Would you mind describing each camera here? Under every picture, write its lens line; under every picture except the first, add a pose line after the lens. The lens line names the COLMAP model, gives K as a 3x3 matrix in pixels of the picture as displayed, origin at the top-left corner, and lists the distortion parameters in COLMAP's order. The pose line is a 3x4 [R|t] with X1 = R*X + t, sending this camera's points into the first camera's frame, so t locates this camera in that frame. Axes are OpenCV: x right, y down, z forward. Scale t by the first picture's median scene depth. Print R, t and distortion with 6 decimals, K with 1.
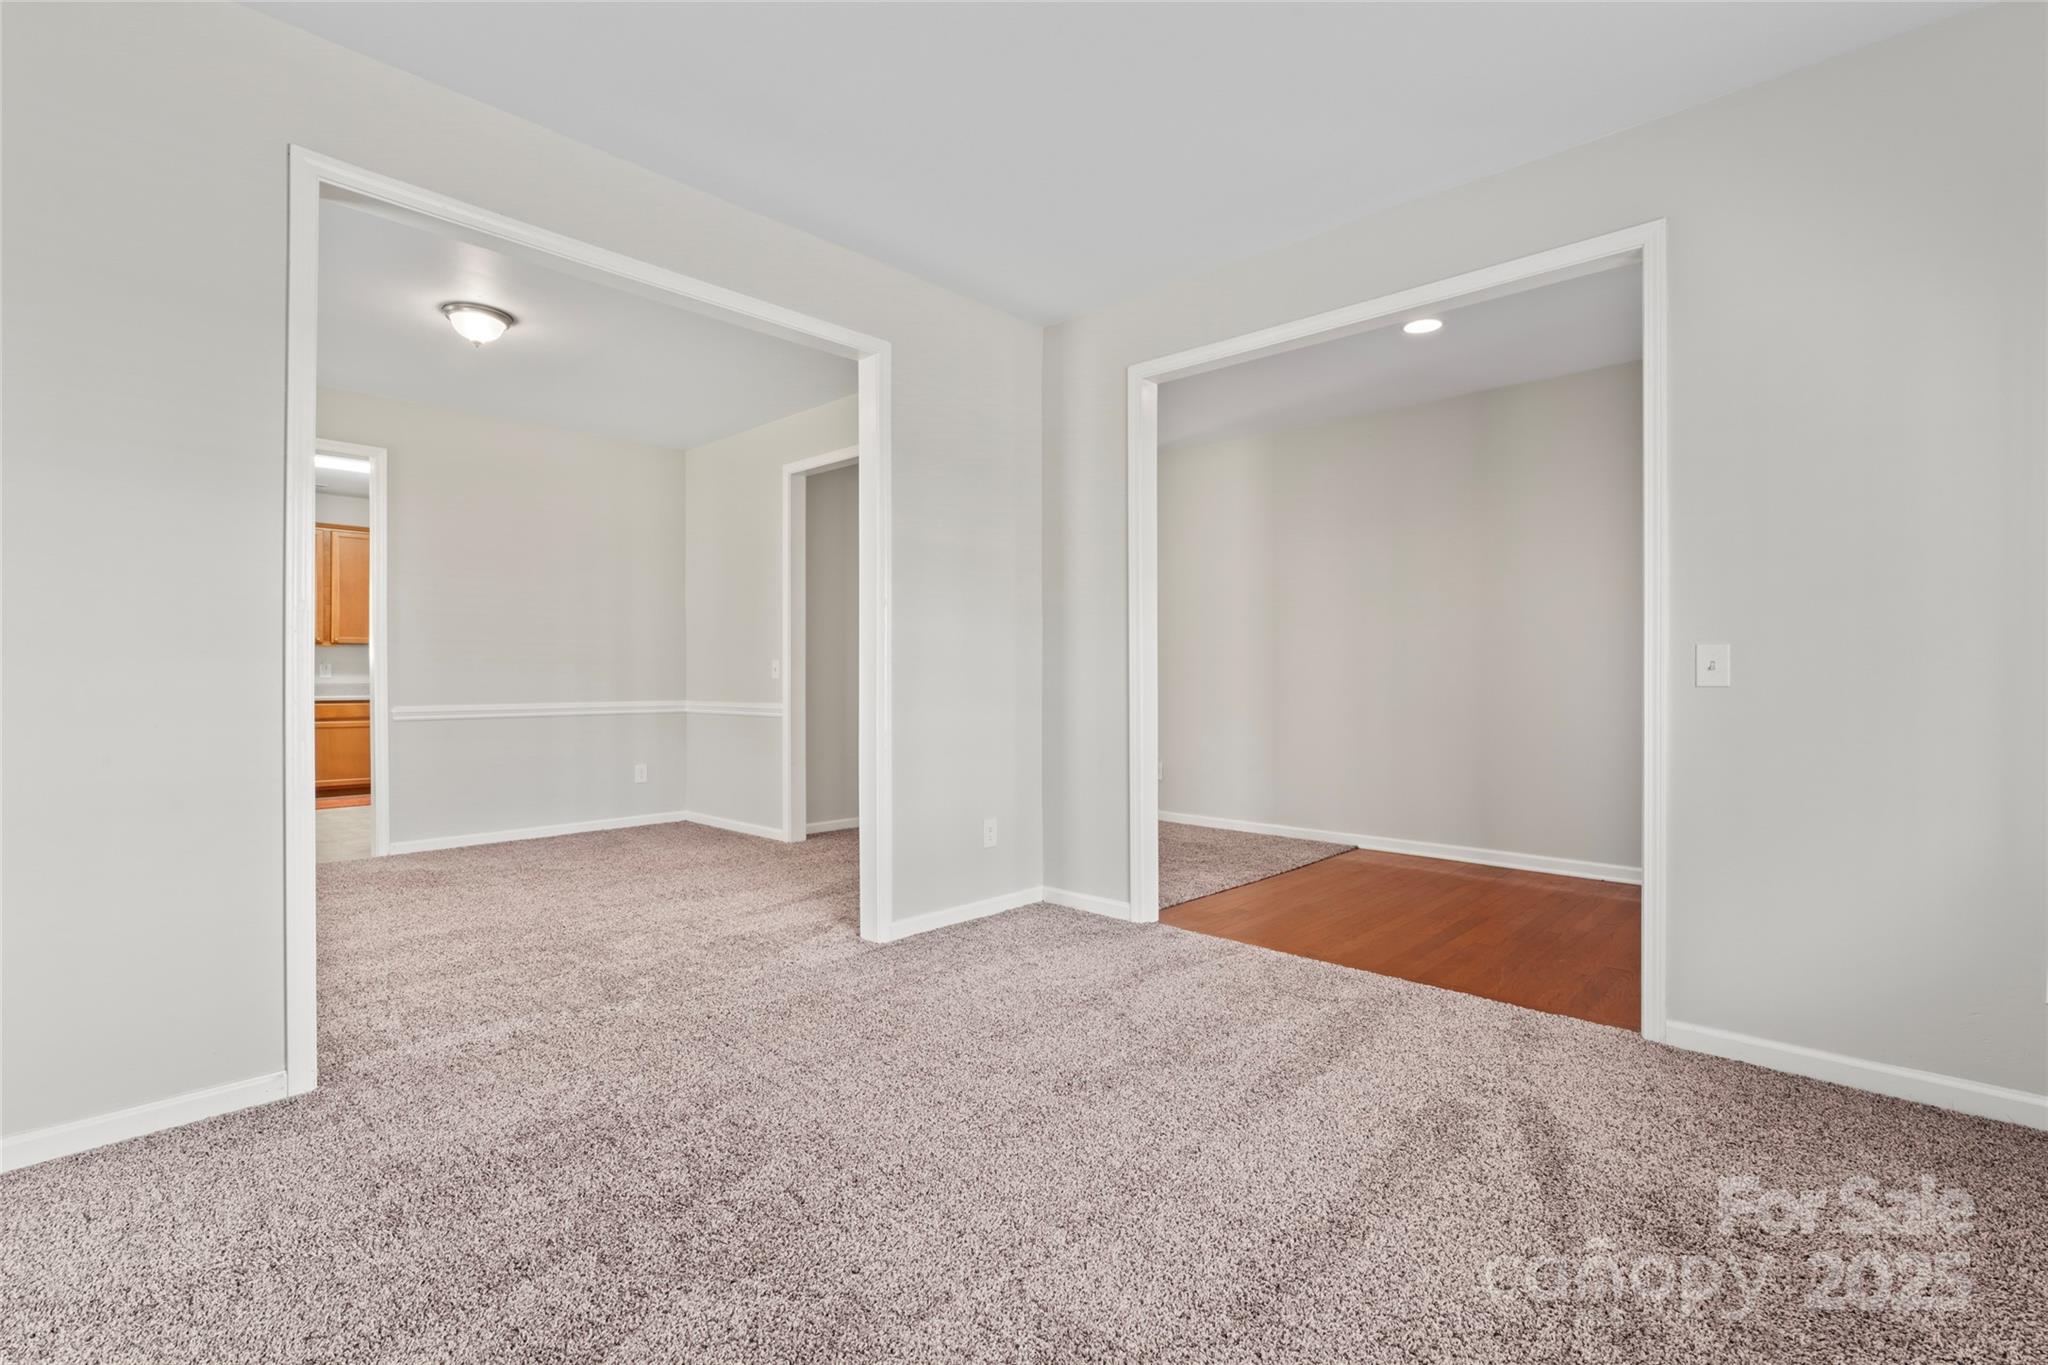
lens RADIAL K [[919.6, 0, 999.8], [0, 919.6, 674.2], [0, 0, 1]] dist [-0.004265, 0.001487]
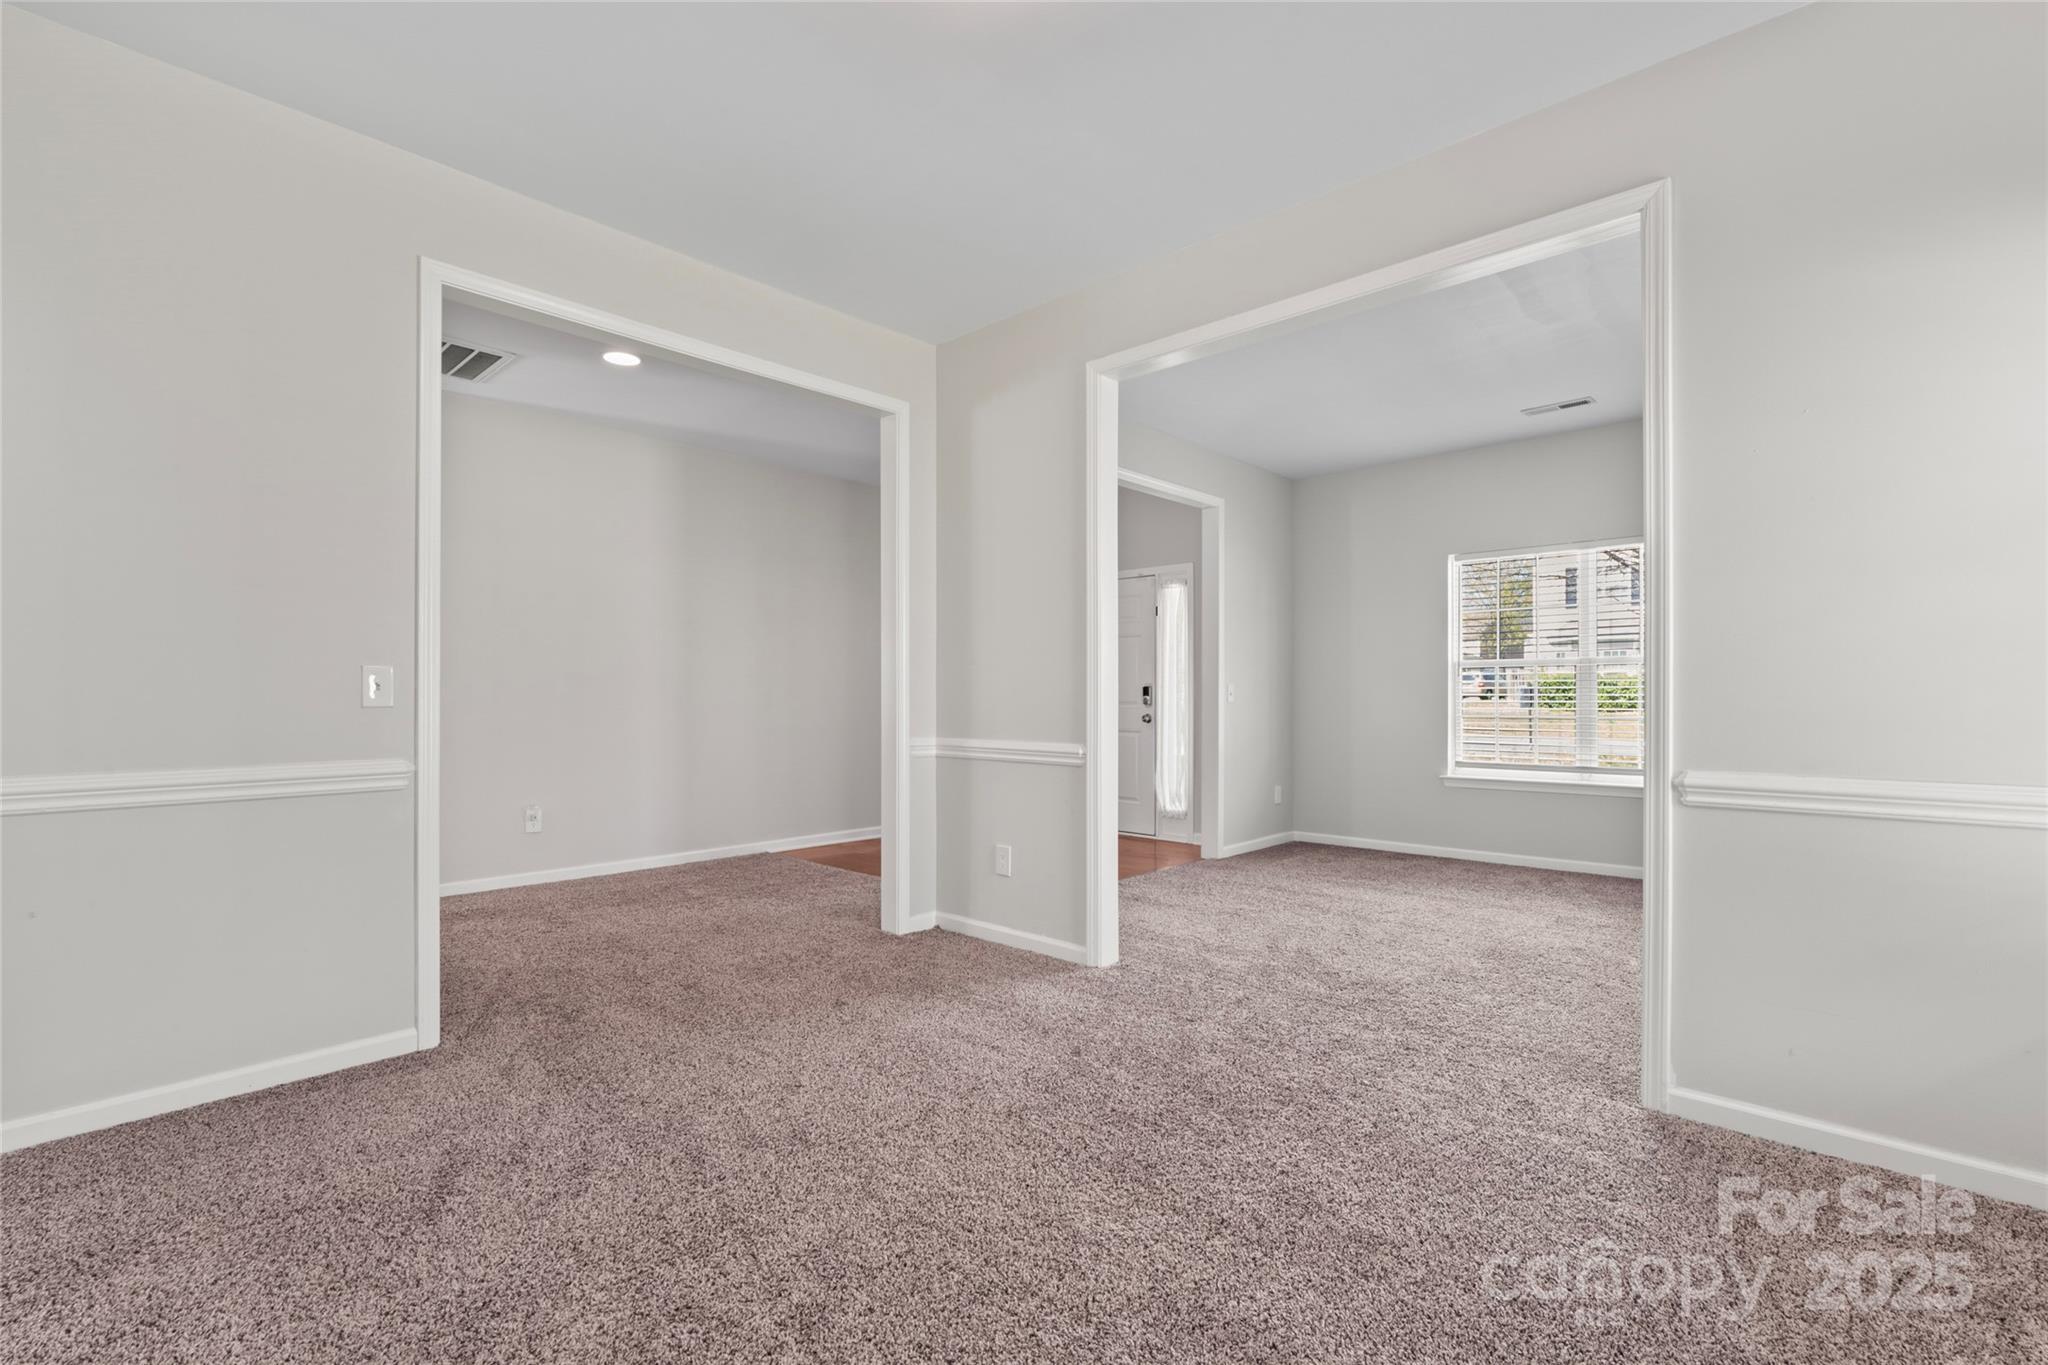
lens RADIAL K [[919.6, 0, 1021.5], [0, 919.6, 698.1], [0, 0, 1]] dist [-0.004265, 0.001487]
pose [[-0.008612, -0.001665, 0.999962, -0.659728], [-0.000071, 0.999999, 0.001665, -0.000248], [-0.999963, -0.000057, -0.008612, 0.655197]]
